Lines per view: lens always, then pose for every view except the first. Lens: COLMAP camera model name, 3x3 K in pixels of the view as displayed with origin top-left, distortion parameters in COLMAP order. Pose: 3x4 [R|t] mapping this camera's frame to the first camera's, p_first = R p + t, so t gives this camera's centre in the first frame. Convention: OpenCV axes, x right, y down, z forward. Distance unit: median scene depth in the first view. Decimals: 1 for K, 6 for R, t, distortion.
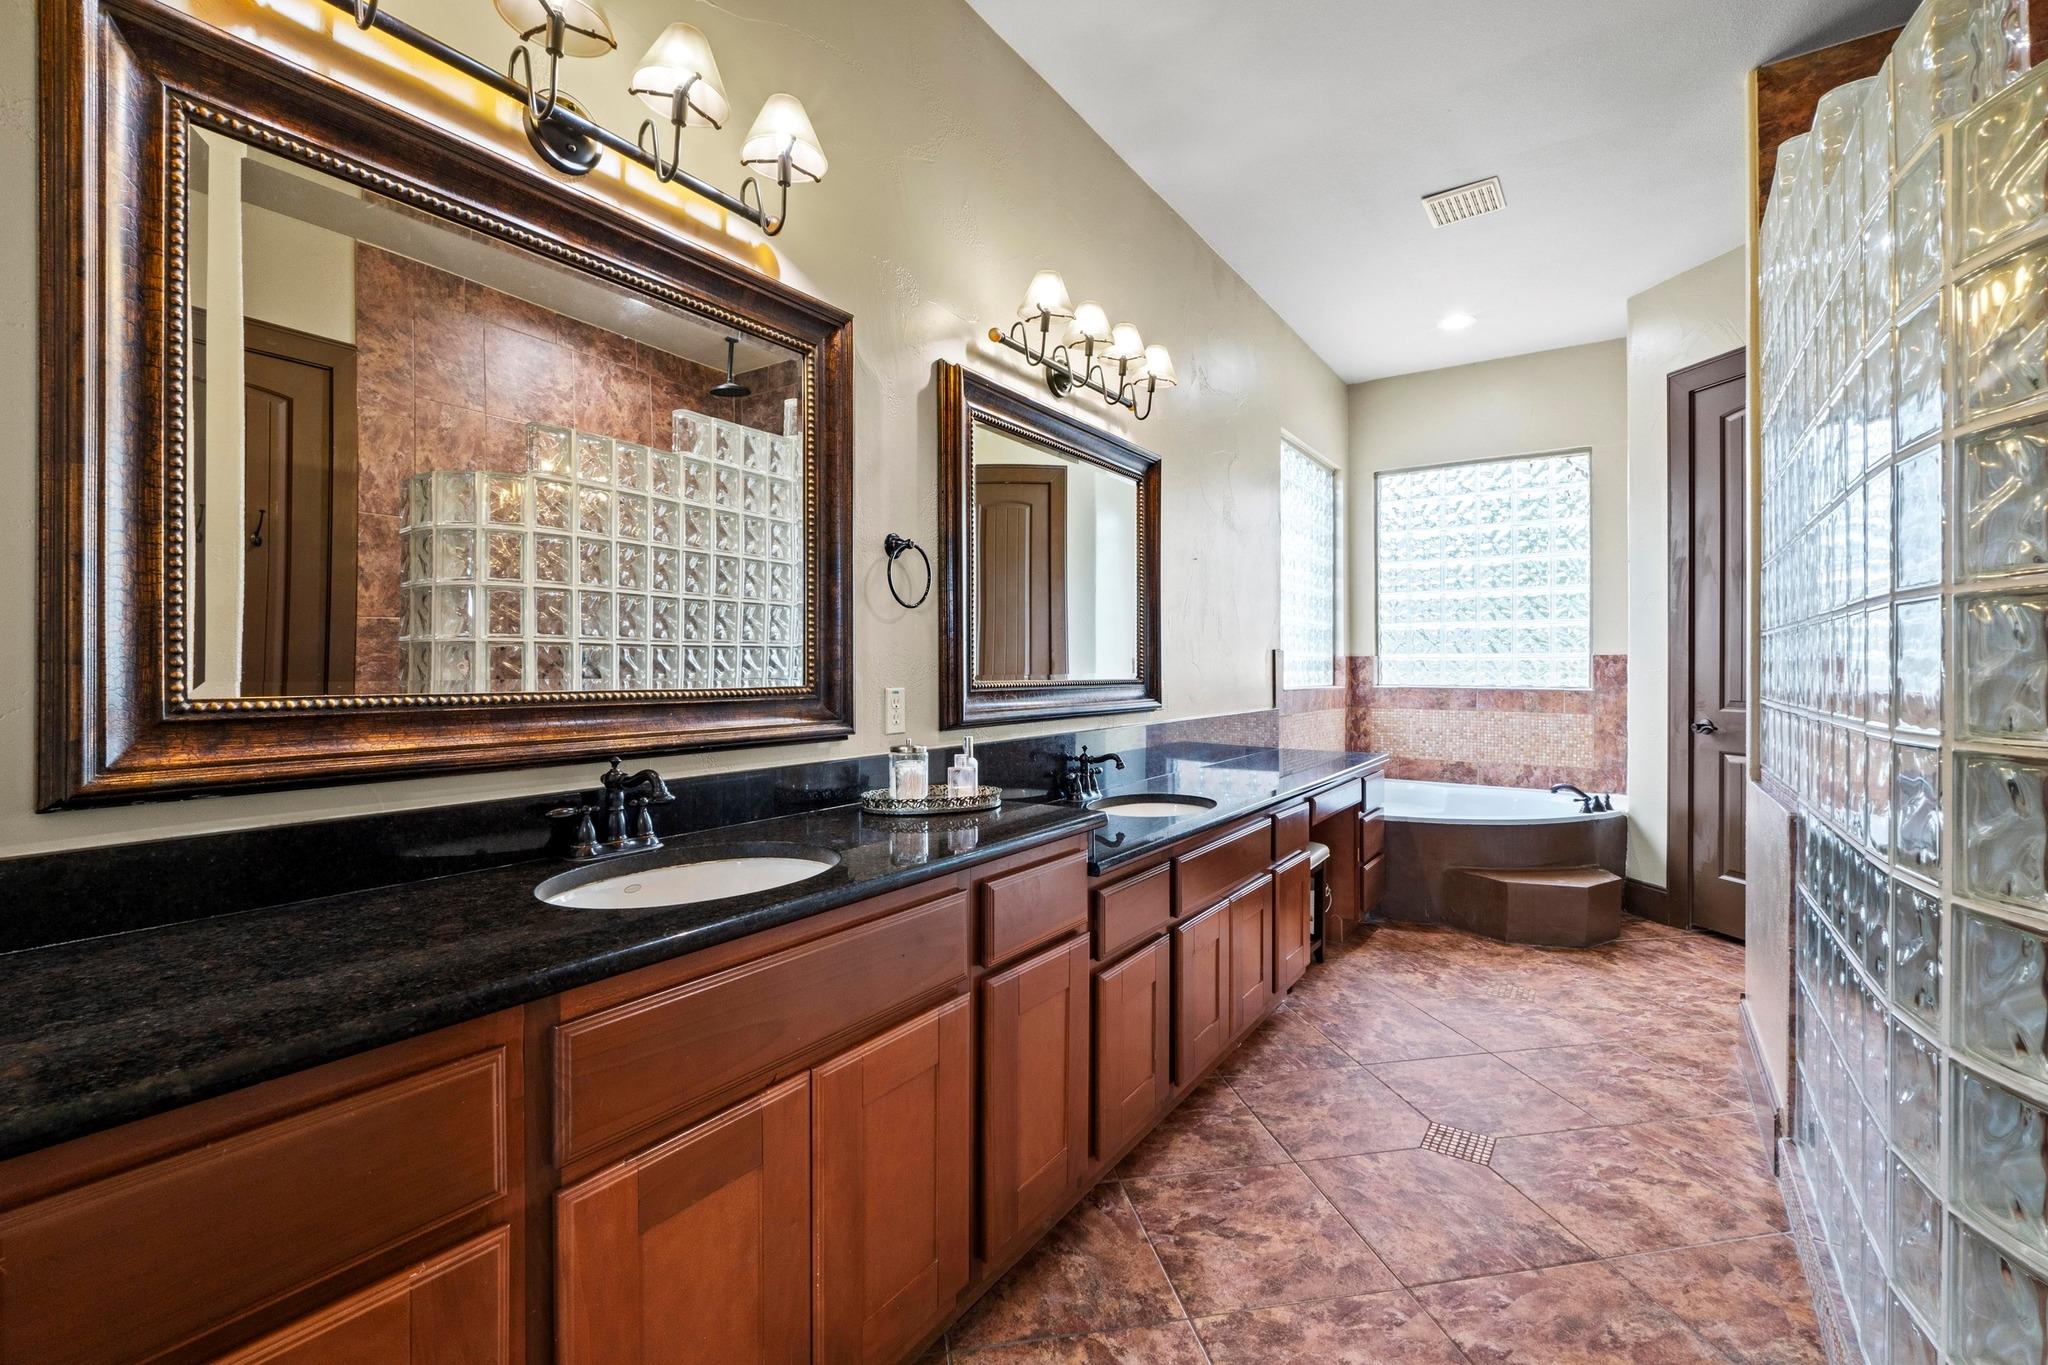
lens RADIAL K [[880.1, 0, 1017.2], [0, 880.1, 678.3], [0, 0, 1]] dist [-0.002638, -0.000617]
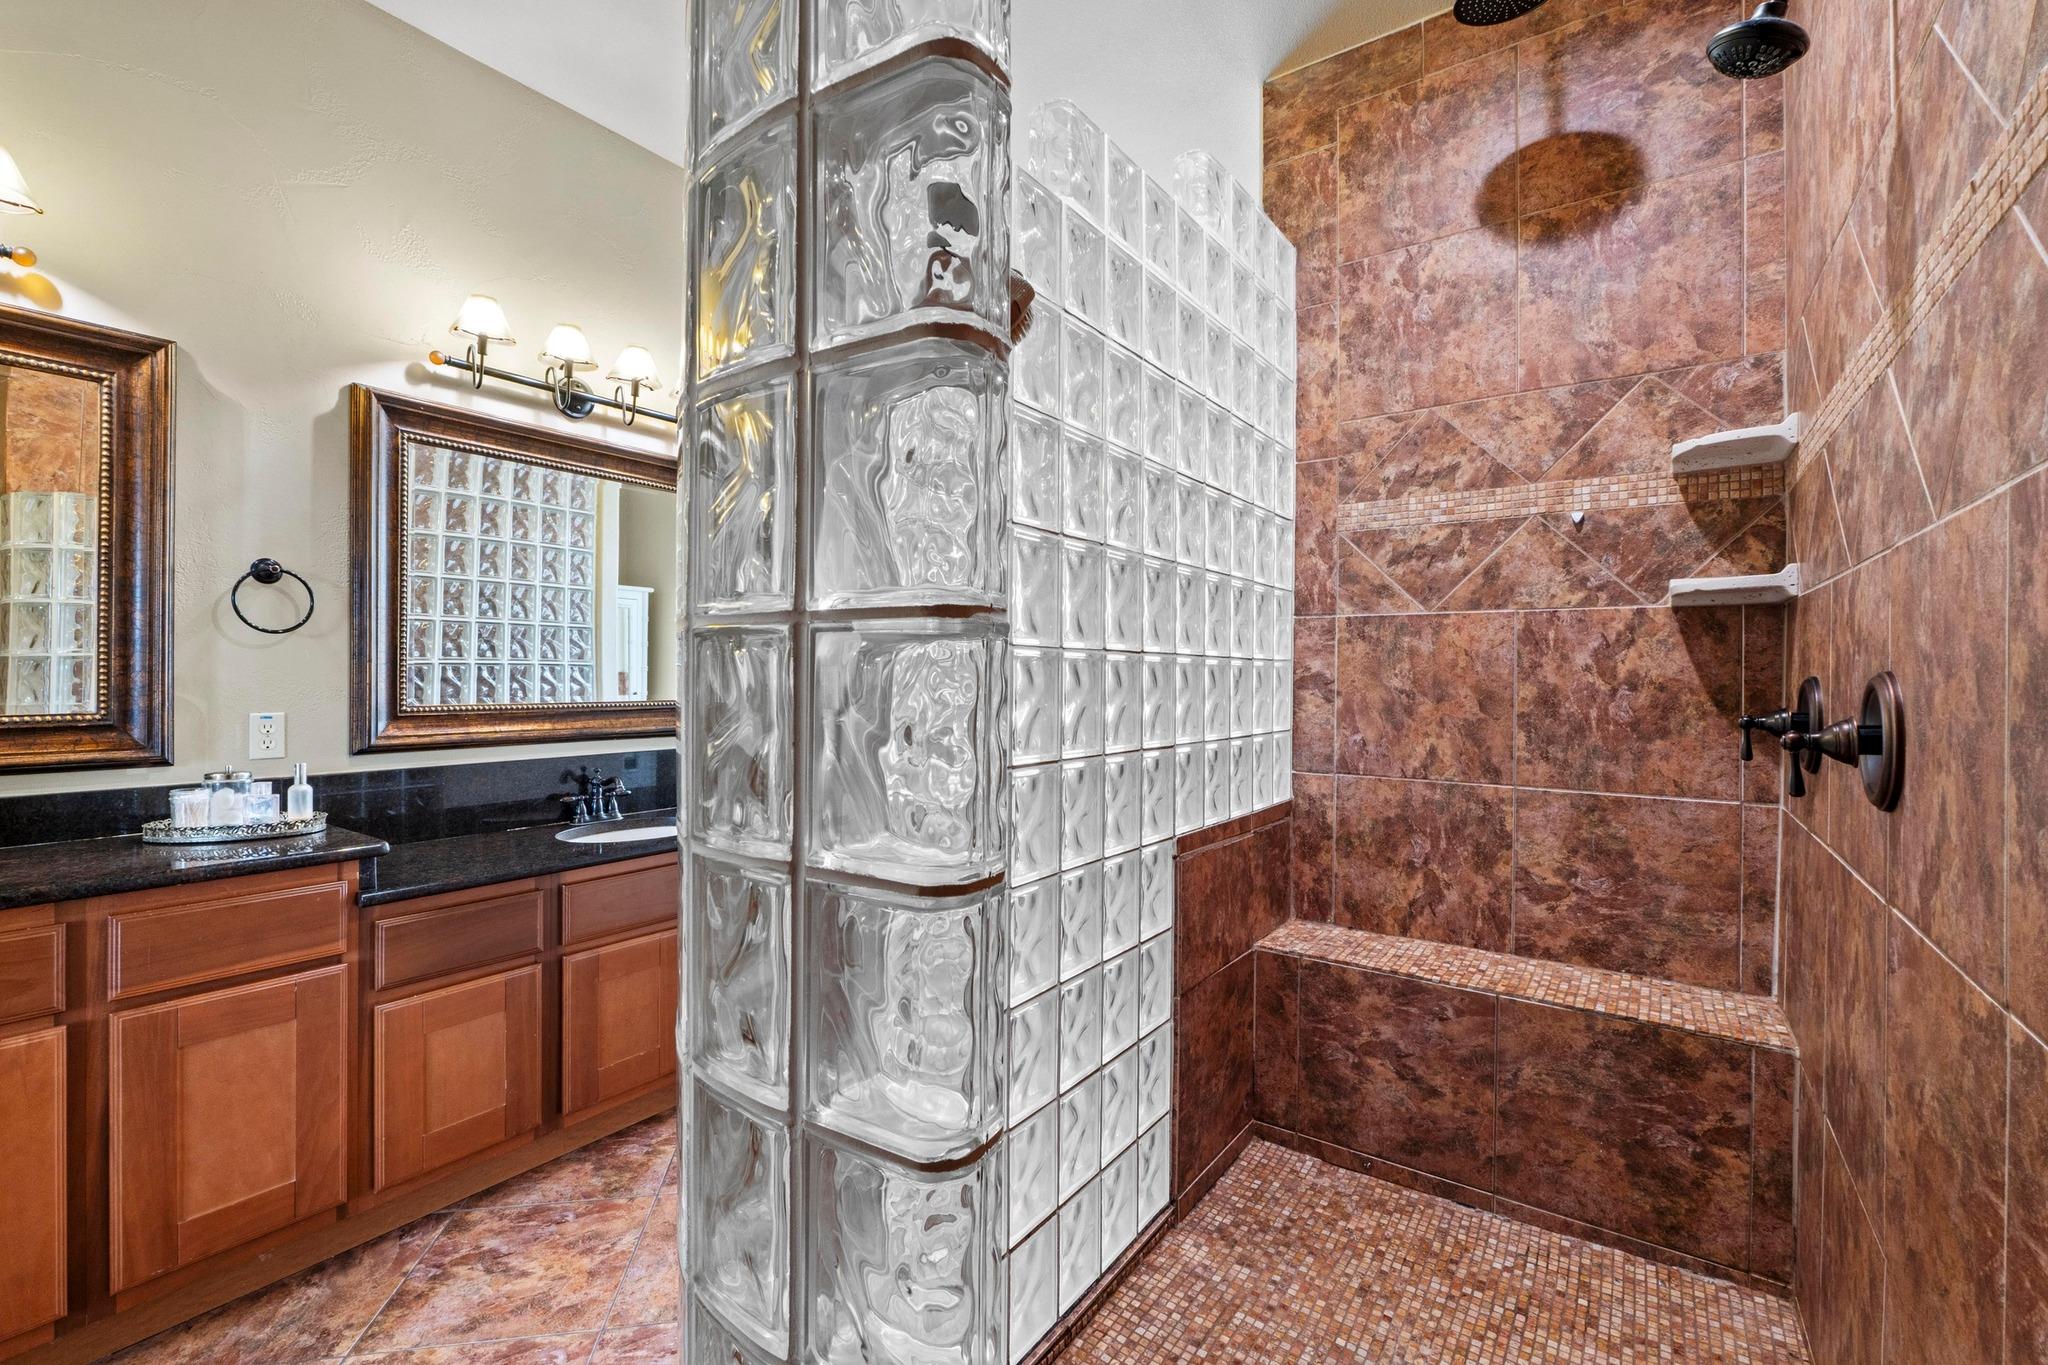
lens RADIAL K [[880.1, 0, 1017.2], [0, 880.1, 678.3], [0, 0, 1]] dist [-0.002638, -0.000617]
pose [[0.999712, 0.003066, -0.023802, 0.770775], [-0.003456, 0.999860, -0.016353, -0.013059], [0.023748, 0.016430, 0.999583, 0.019630]]
